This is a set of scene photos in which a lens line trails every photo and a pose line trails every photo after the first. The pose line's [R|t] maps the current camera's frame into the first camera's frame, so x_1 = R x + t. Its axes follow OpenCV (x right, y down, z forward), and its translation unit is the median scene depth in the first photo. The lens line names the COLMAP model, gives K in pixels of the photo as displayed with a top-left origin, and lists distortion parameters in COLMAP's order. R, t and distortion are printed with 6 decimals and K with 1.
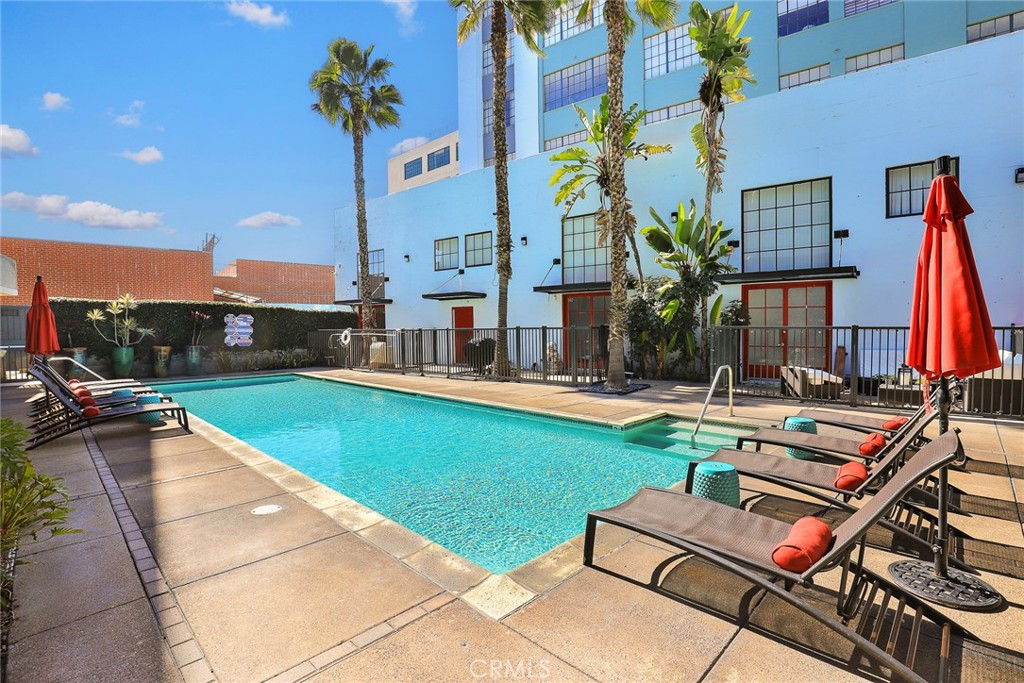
lens RADIAL K [[475.0, 0, 504.7], [0, 475.0, 344.4], [0, 0, 1]] dist [0.000875, 0.000201]
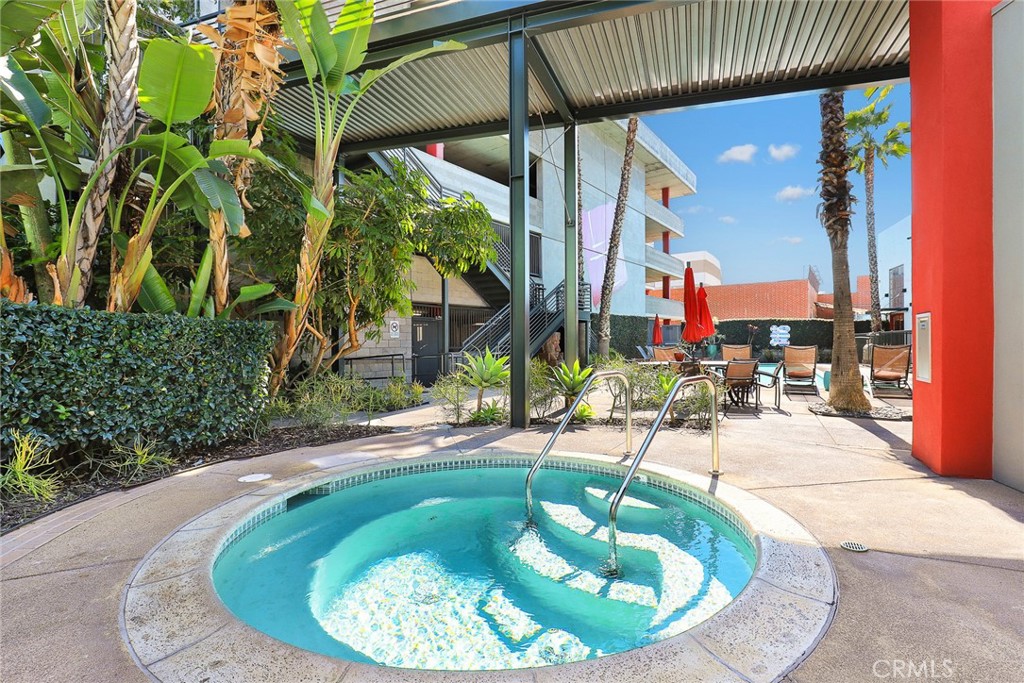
lens RADIAL K [[475.0, 0, 513.8], [0, 475.0, 339.4], [0, 0, 1]] dist [0.000875, 0.000201]
pose [[0.407505, 0.002974, -0.913198, 0.581283], [-0.023969, 0.999685, -0.007440, 0.016115], [0.912888, 0.024920, 0.407448, -0.479155]]
